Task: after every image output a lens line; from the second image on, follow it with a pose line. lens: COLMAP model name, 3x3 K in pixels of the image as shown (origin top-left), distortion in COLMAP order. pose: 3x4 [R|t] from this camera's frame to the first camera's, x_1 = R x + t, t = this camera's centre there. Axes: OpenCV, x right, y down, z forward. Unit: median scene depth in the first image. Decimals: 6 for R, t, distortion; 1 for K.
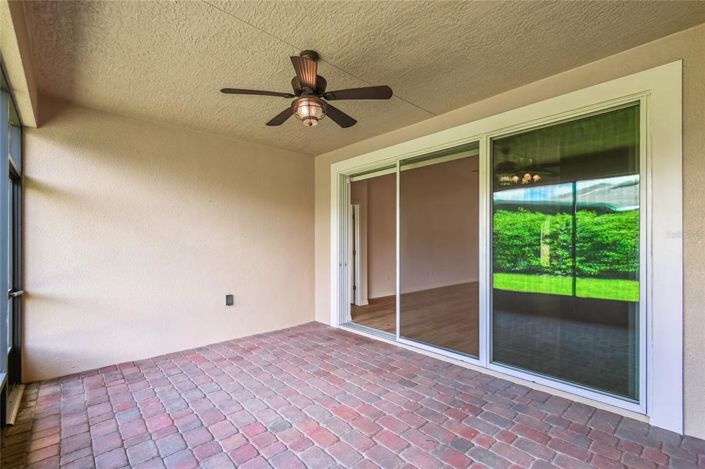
lens RADIAL K [[309.9, 0, 351.6], [0, 309.9, 244.2], [0, 0, 1]] dist [0.000267, 0.000003]
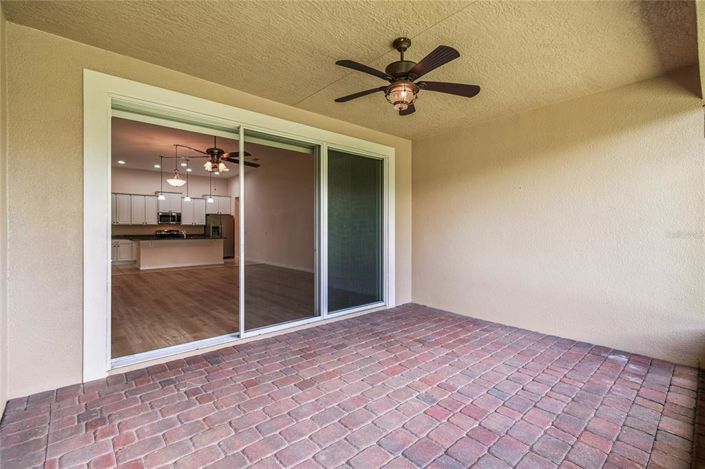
lens RADIAL K [[308.7, 0, 350.8], [0, 308.7, 227.7], [0, 0, 1]] dist [0.000580, 0.000014]
pose [[0.035190, 0.006255, 0.999361, -0.889954], [-0.000756, 0.999980, -0.006233, 0.015988], [-0.999380, -0.000536, 0.035194, 0.852933]]
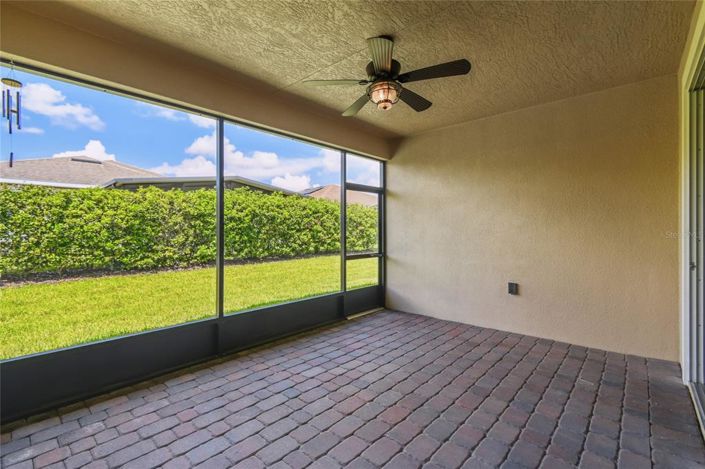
lens RADIAL K [[324.5, 0, 369.2], [0, 324.5, 227.1], [0, 0, 1]] dist [0.000079, -0.000124]
pose [[0.116658, -0.004948, -0.993160, 0.678710], [0.001970, 0.999987, -0.004751, 0.001583], [0.993170, -0.001402, 0.116666, 0.614175]]
